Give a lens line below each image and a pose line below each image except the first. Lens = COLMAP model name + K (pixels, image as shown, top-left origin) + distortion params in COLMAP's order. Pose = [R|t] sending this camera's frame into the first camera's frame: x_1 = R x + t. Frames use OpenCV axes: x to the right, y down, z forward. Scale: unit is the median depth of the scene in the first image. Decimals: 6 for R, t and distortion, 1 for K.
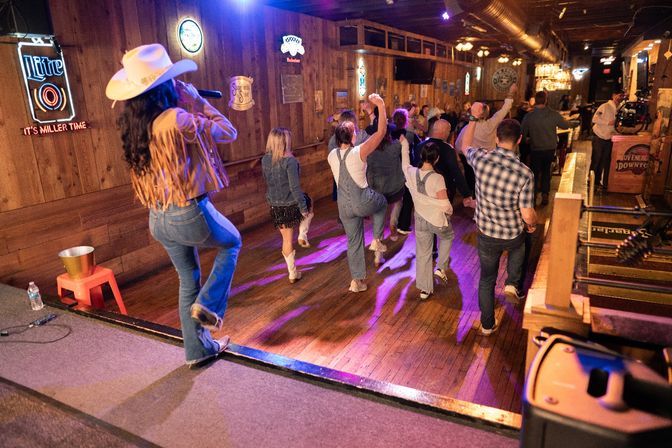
lens RADIAL K [[462.4, 0, 335.2], [0, 462.4, 225.9], [0, 0, 1]] dist [-0.052074, 0.046708]
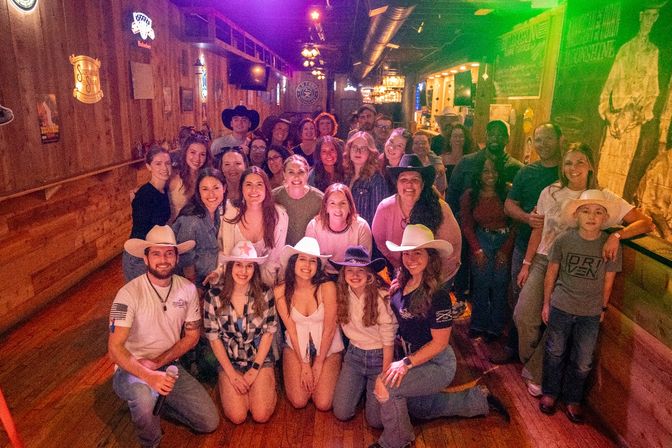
lens RADIAL K [[462.4, 0, 335.2], [0, 462.4, 224.1], [0, 0, 1]] dist [-0.052074, 0.046708]
pose [[0.890268, -0.062846, 0.451081, -0.177644], [0.076868, 0.996959, -0.012810, -0.018780], [-0.448904, 0.046078, 0.892391, 0.170953]]
